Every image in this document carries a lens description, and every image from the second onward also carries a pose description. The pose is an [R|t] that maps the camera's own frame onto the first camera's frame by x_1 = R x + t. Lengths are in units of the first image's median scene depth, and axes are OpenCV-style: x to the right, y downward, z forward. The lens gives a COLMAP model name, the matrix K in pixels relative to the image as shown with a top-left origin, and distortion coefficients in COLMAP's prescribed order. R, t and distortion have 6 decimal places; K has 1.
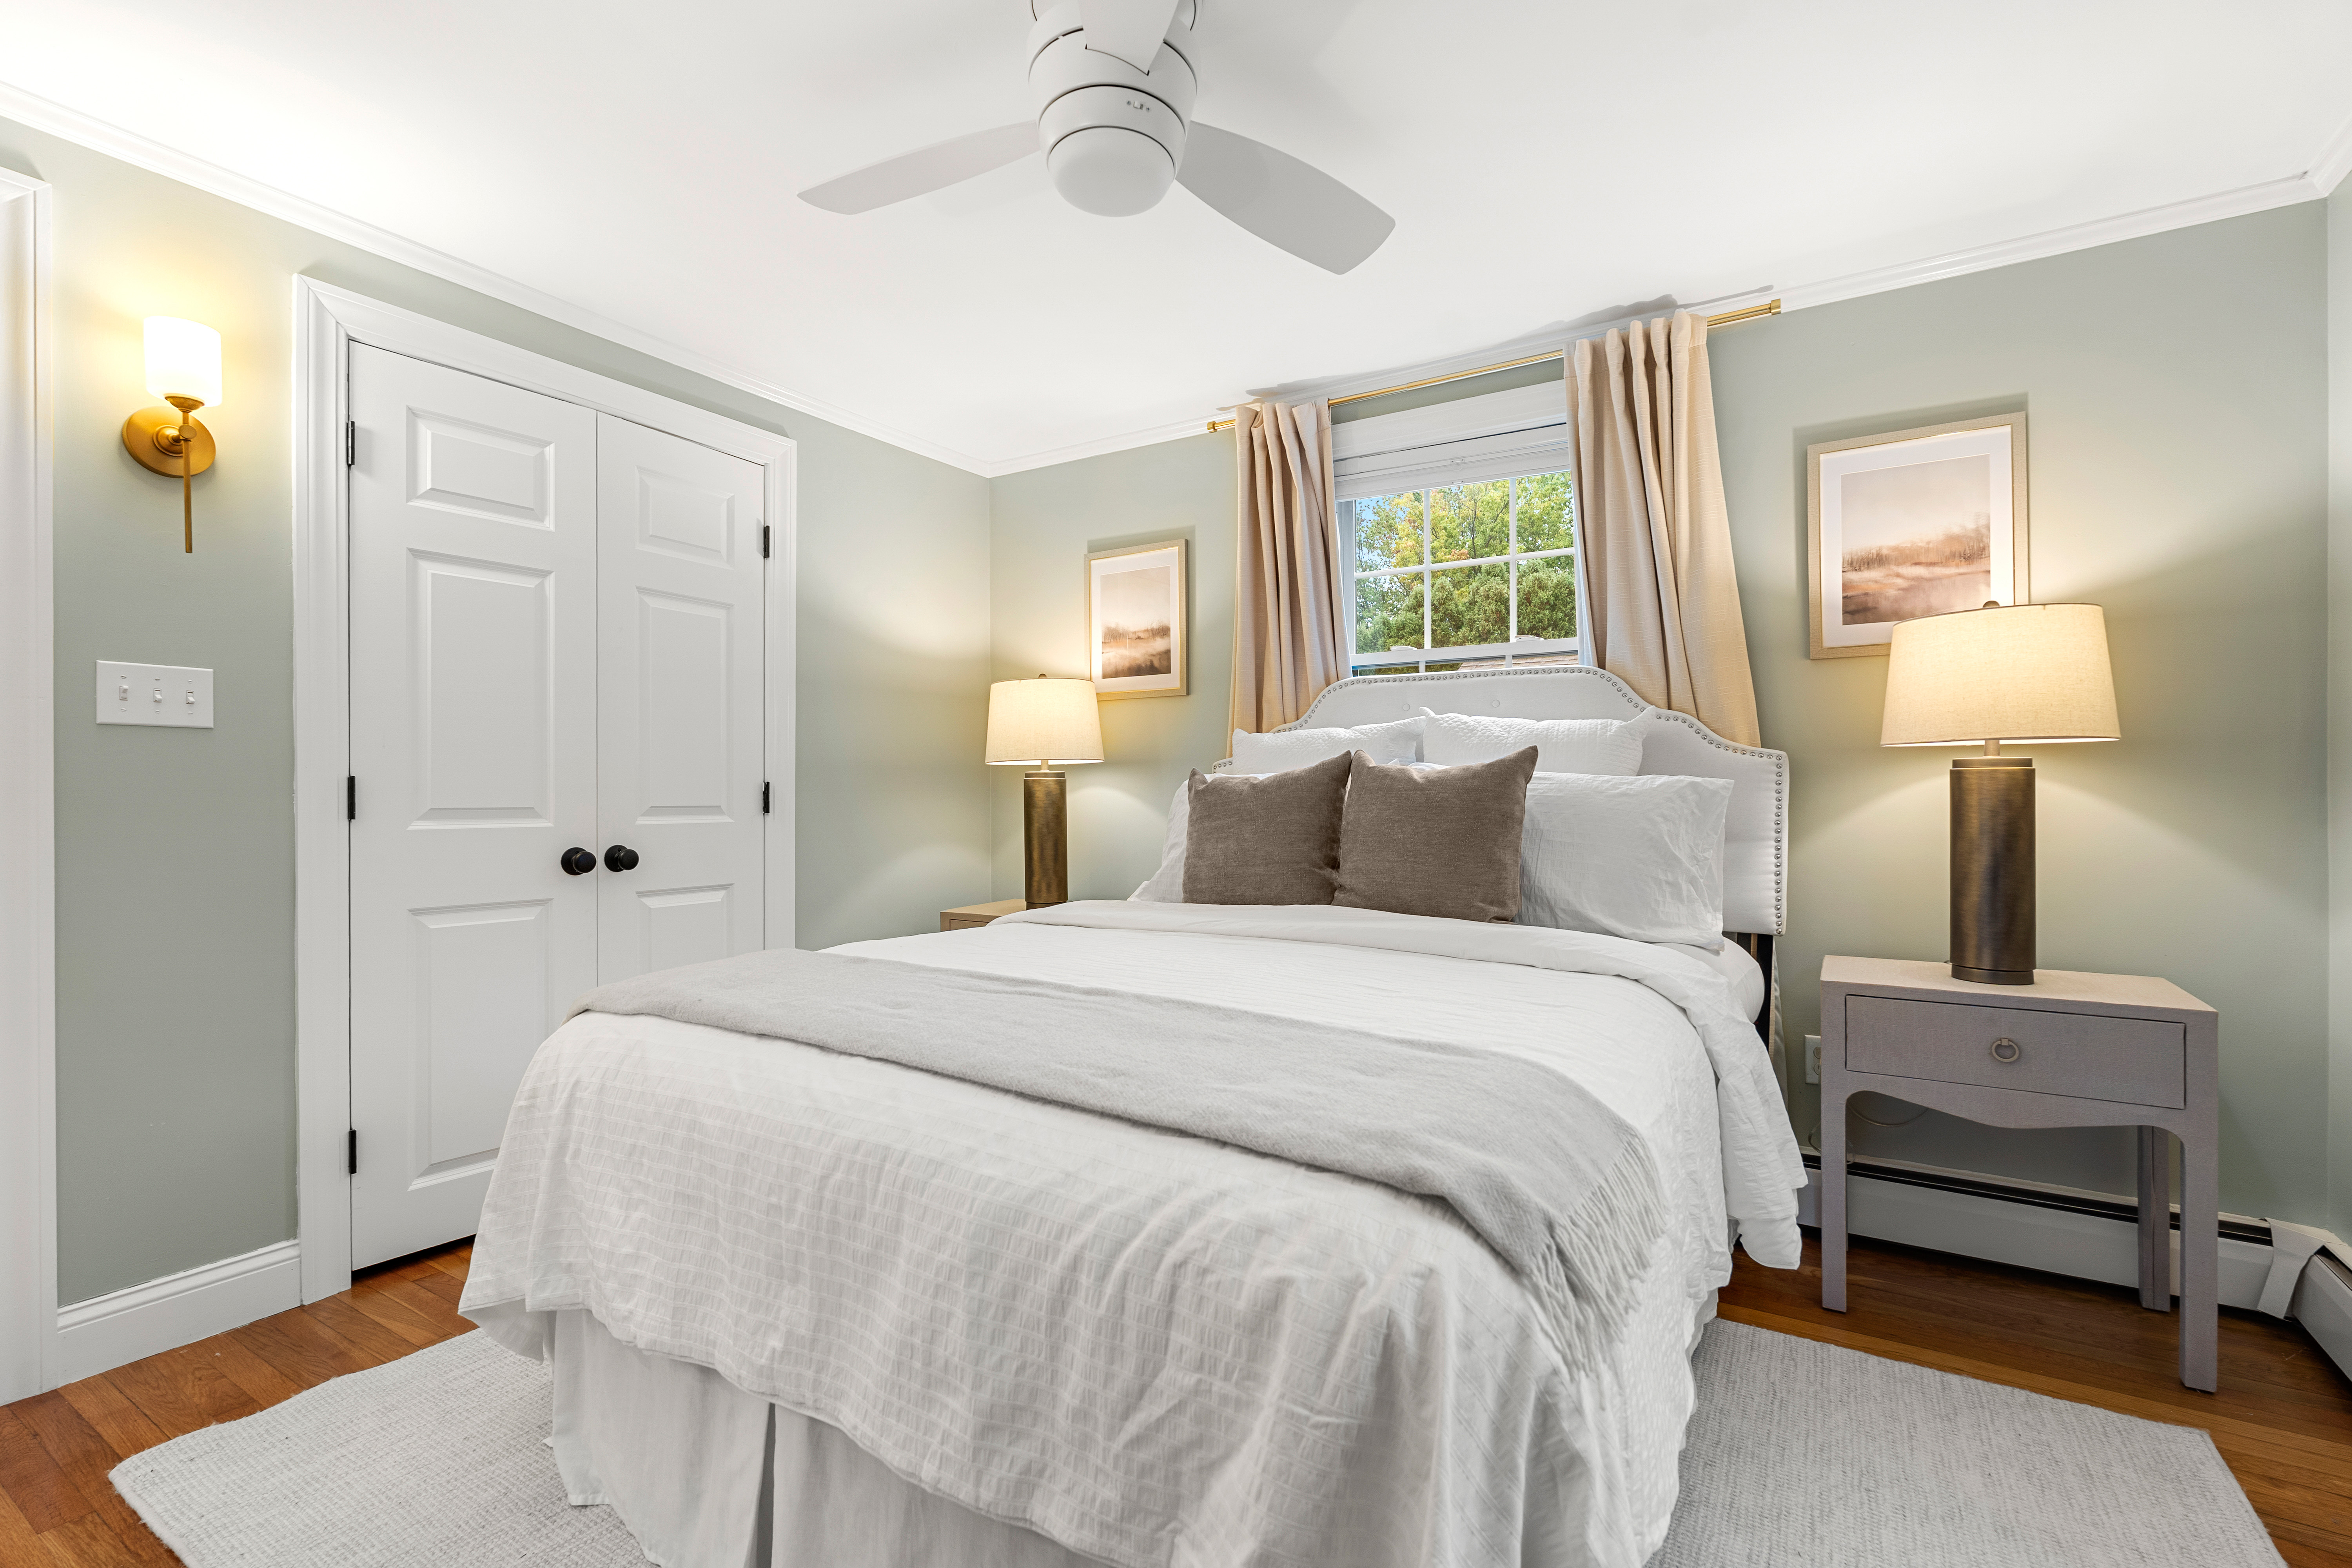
lens RADIAL K [[1065.9, 0, 1124.0], [0, 1065.9, 794.5], [0, 0, 1]] dist [-0.000819, -0.000052]
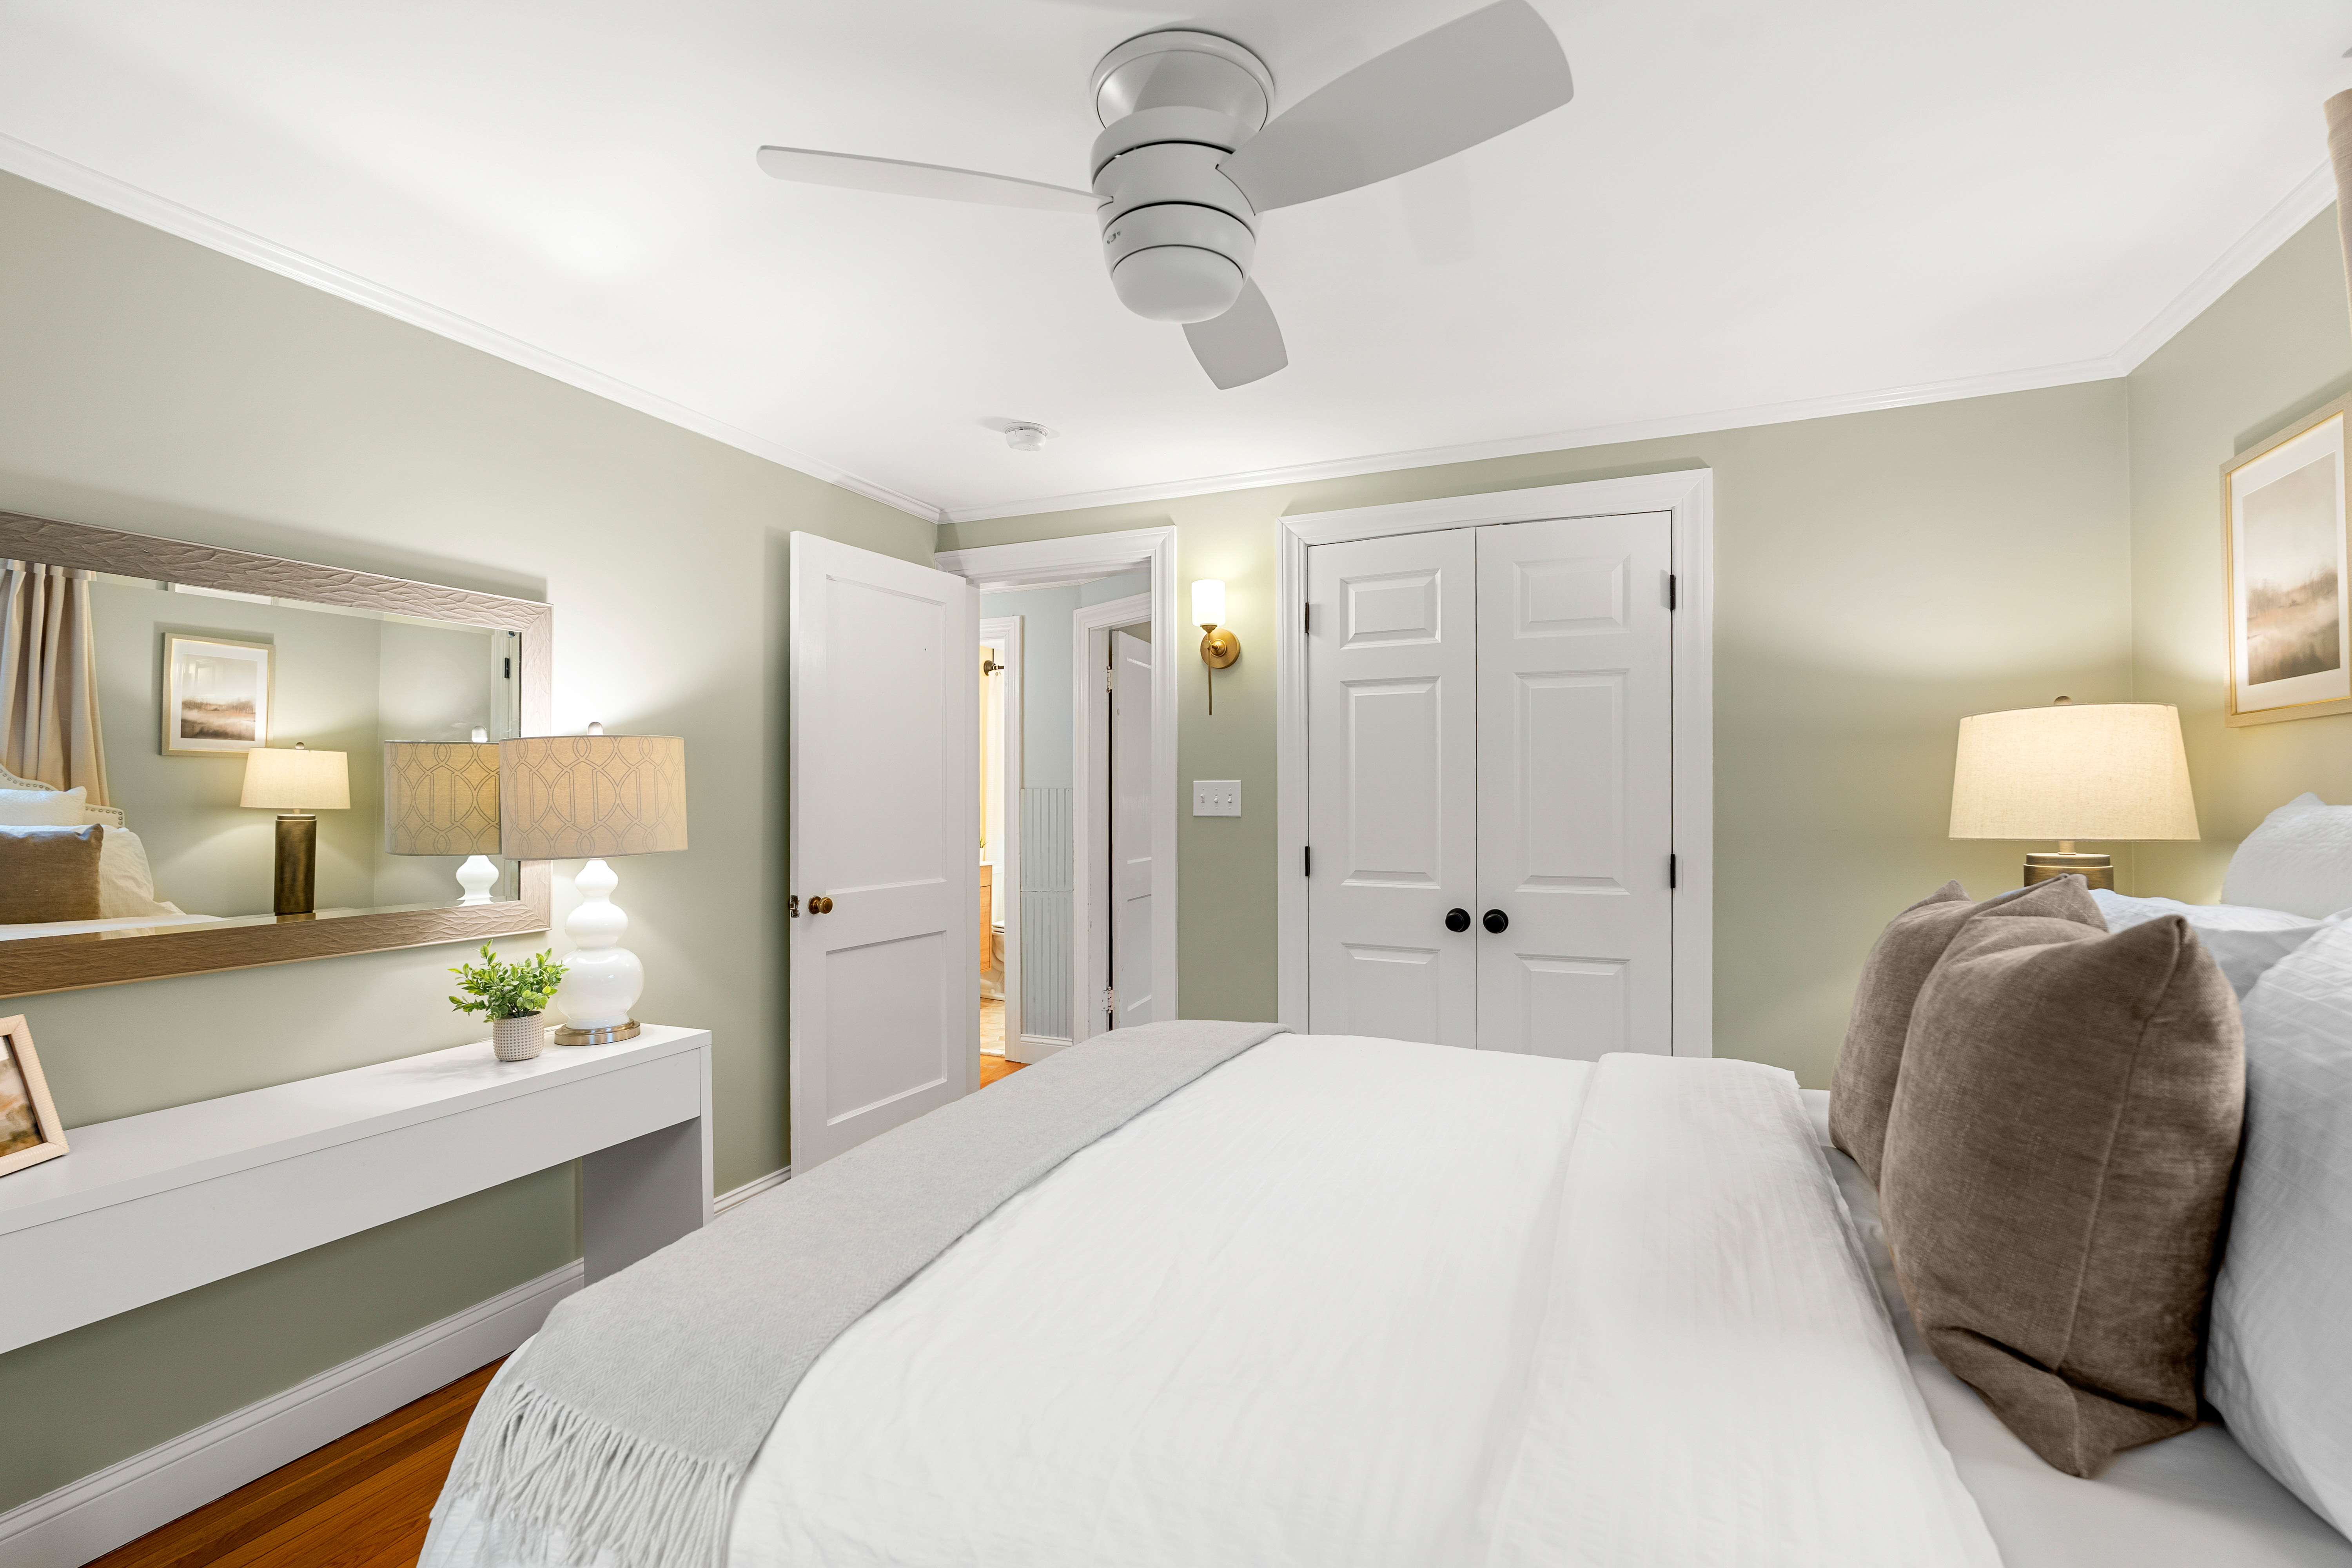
lens RADIAL K [[1037.1, 0, 1175.1], [0, 1037.1, 796.8], [0, 0, 1]] dist [-0.000232, 0.000122]
pose [[0.165217, -0.001170, -0.986257, 0.486810], [0.004573, 0.999989, -0.000420, -0.064432], [0.986247, -0.004441, 0.165221, 0.443511]]
